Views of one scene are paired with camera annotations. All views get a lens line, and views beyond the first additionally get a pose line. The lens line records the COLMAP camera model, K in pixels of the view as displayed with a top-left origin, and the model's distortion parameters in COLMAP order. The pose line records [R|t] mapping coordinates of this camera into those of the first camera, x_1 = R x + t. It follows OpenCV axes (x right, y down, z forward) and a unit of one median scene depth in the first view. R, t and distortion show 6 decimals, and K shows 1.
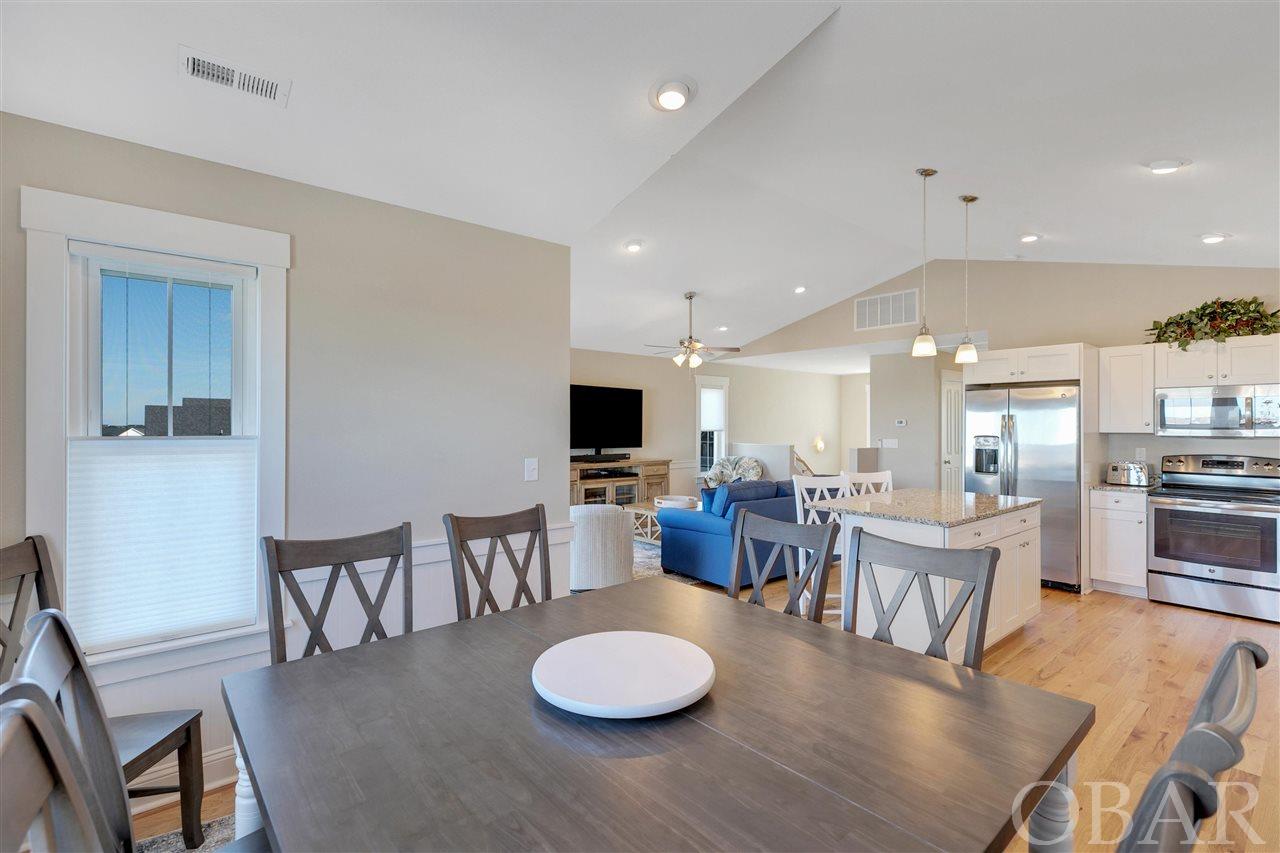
lens RADIAL K [[588.7, 0, 636.2], [0, 588.7, 423.9], [0, 0, 1]] dist [0.002386, 0.000034]
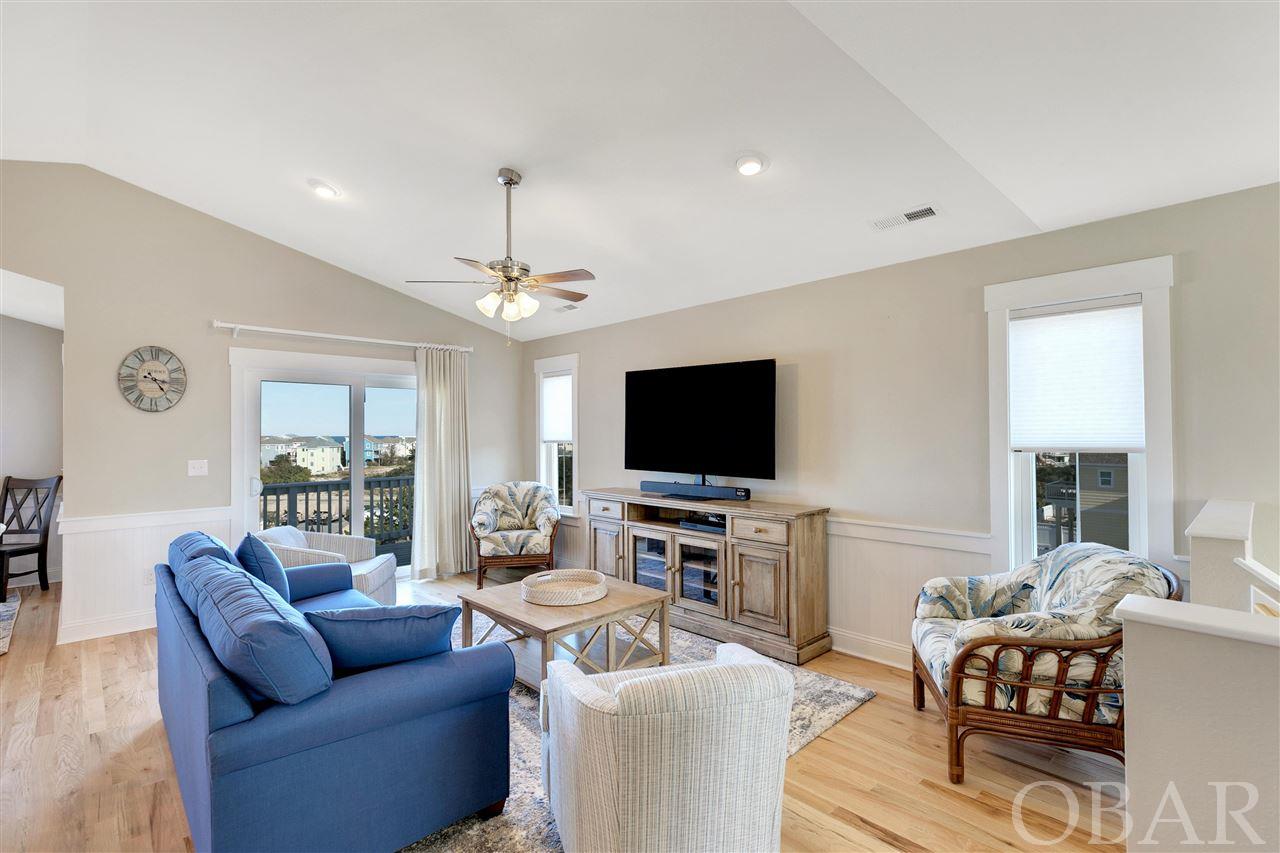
lens RADIAL K [[588.7, 0, 631.8], [0, 588.7, 429.8], [0, 0, 1]] dist [0.002386, 0.000034]
pose [[0.057937, -0.006052, -0.998302, 0.719534], [0.005699, 0.999967, -0.005732, 0.002217], [0.998304, -0.005357, 0.057970, 1.281063]]
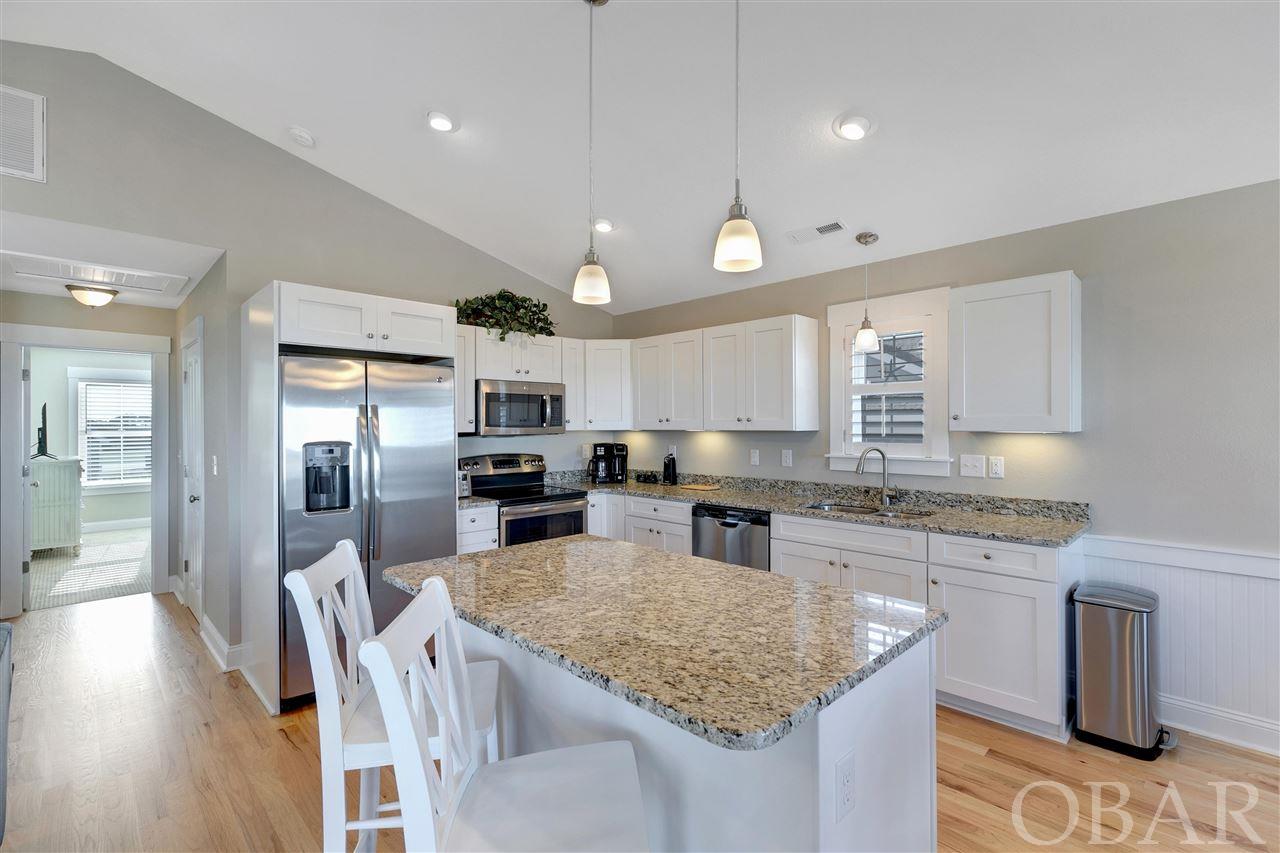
lens RADIAL K [[588.7, 0, 653.1], [0, 588.7, 423.1], [0, 0, 1]] dist [0.002386, 0.000034]
pose [[-0.075357, -0.000171, 0.997157, 0.021954], [-0.003006, 0.999995, -0.000055, 0.001577], [-0.997152, -0.003002, -0.075357, 0.765055]]
